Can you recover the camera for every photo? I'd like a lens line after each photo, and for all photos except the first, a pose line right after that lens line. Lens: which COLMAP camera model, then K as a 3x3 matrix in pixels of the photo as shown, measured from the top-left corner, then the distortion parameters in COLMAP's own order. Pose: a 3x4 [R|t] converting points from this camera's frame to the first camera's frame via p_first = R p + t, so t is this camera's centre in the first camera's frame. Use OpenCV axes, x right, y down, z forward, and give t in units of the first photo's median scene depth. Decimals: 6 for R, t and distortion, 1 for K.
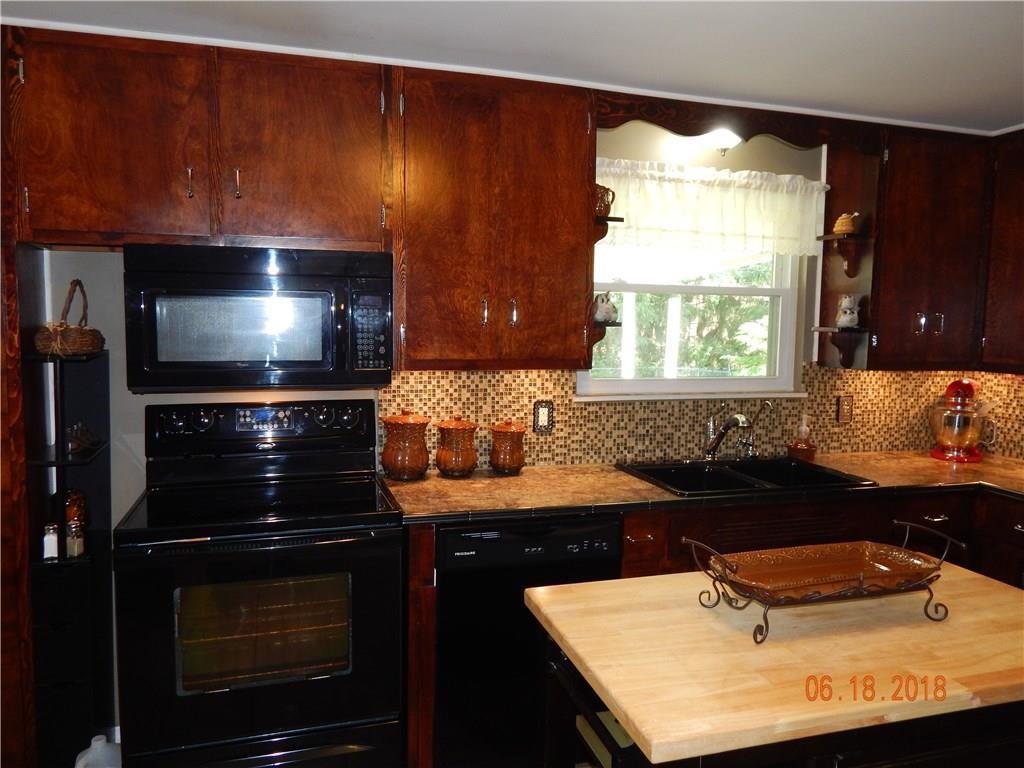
lens RADIAL K [[738.6, 0, 516.8], [0, 738.6, 379.1], [0, 0, 1]] dist [-0.007998, -0.003179]
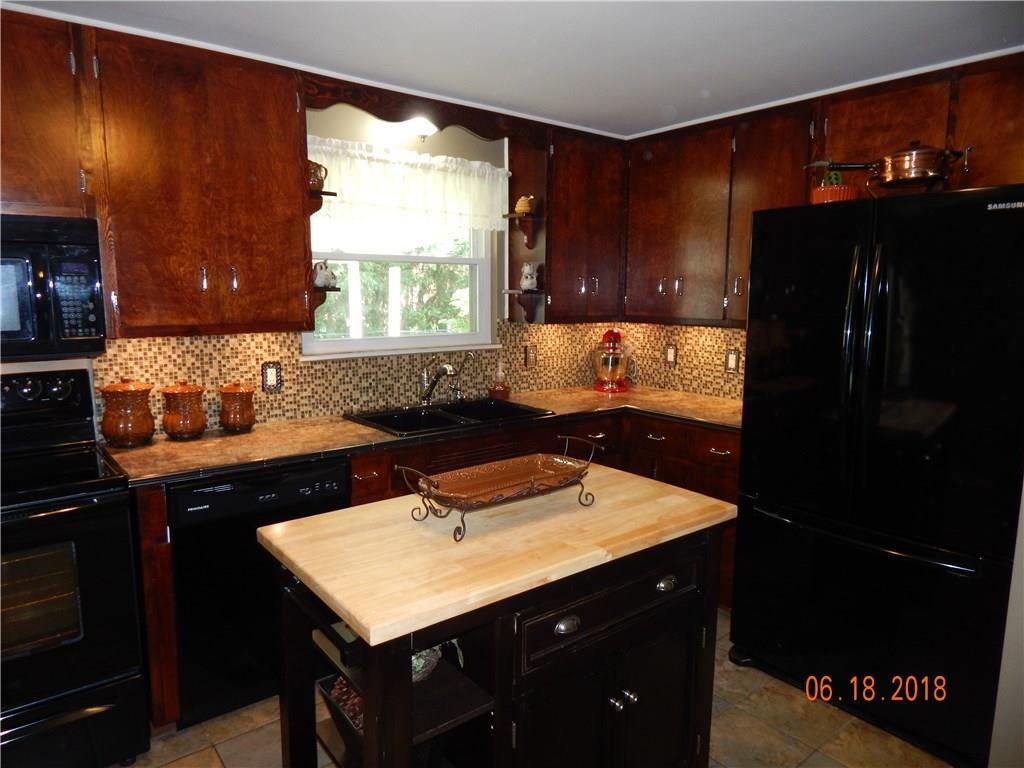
lens RADIAL K [[658.9, 0, 513.2], [0, 658.9, 376.5], [0, 0, 1]] dist [0.002175, -0.013226]
pose [[0.927423, -0.062330, 0.368783, 0.009609], [0.042336, 0.997173, 0.062072, 0.006868], [-0.371610, -0.041954, 0.927441, -0.028603]]
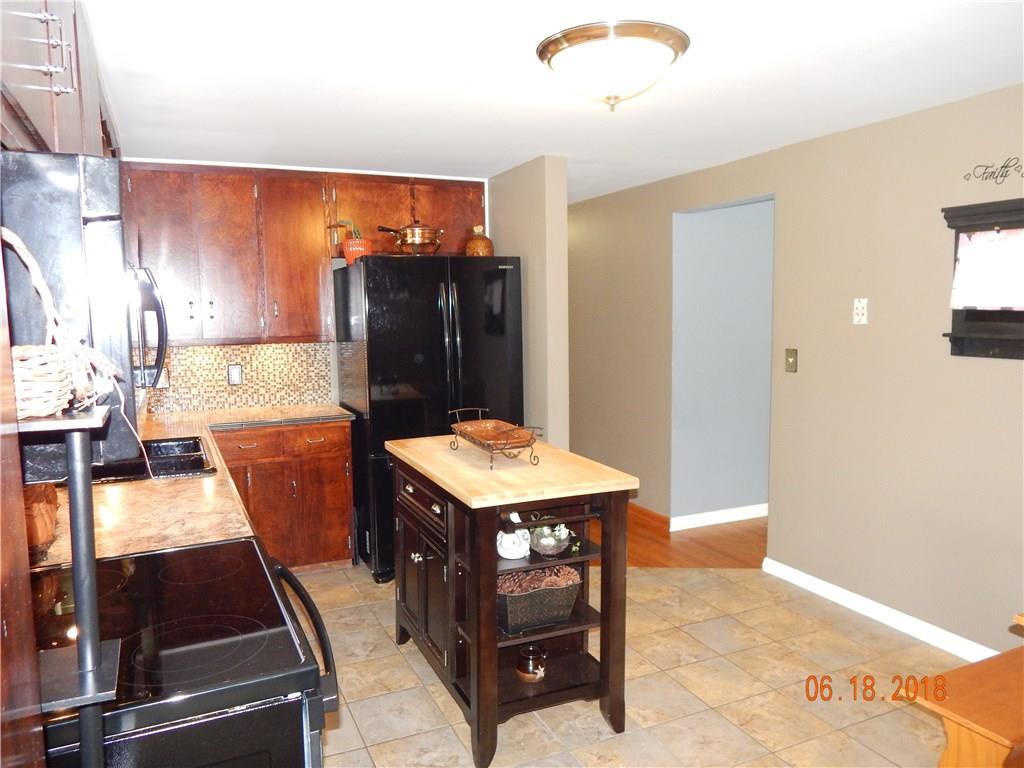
lens RADIAL K [[738.6, 0, 512.6], [0, 738.6, 379.9], [0, 0, 1]] dist [-0.007998, -0.003179]
pose [[-0.152173, -0.114161, 0.981739, -1.066616], [0.092092, 0.987348, 0.129088, -0.090728], [-0.984054, 0.110054, -0.139734, 0.833656]]
